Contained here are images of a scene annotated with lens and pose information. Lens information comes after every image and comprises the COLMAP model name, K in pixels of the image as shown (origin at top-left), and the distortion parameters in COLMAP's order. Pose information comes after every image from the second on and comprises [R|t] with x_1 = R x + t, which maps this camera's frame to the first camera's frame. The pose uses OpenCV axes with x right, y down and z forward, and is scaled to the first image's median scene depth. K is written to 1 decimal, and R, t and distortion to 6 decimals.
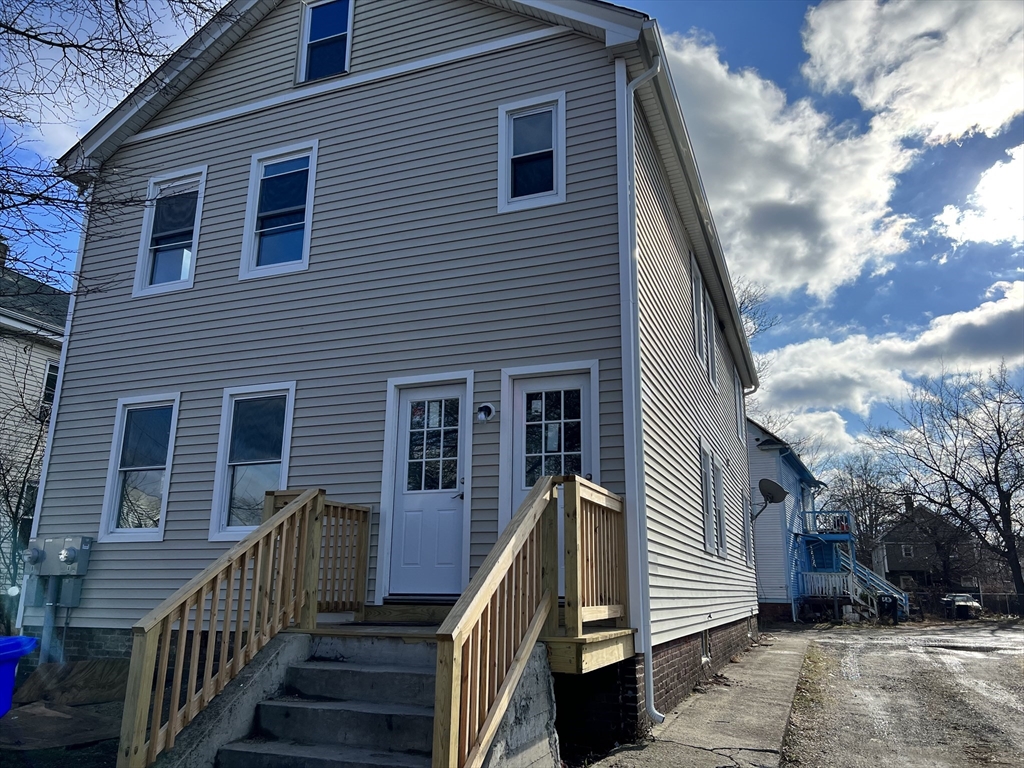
lens RADIAL K [[767.2, 0, 514.3], [0, 767.2, 393.1], [0, 0, 1]] dist [0.014020, -0.003249]
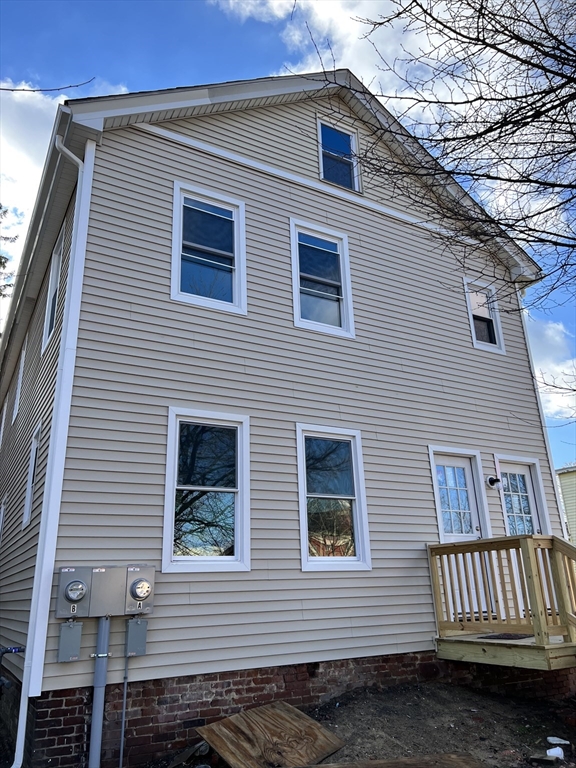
lens RADIAL K [[575.4, 0, 288.7], [0, 575.4, 377.1], [0, 0, 1]] dist [0.014020, -0.003249]
pose [[0.637332, 0.236680, 0.733342, -0.992070], [-0.159257, 0.971574, -0.175160, 0.074304], [-0.753953, -0.005155, 0.656908, 0.483945]]
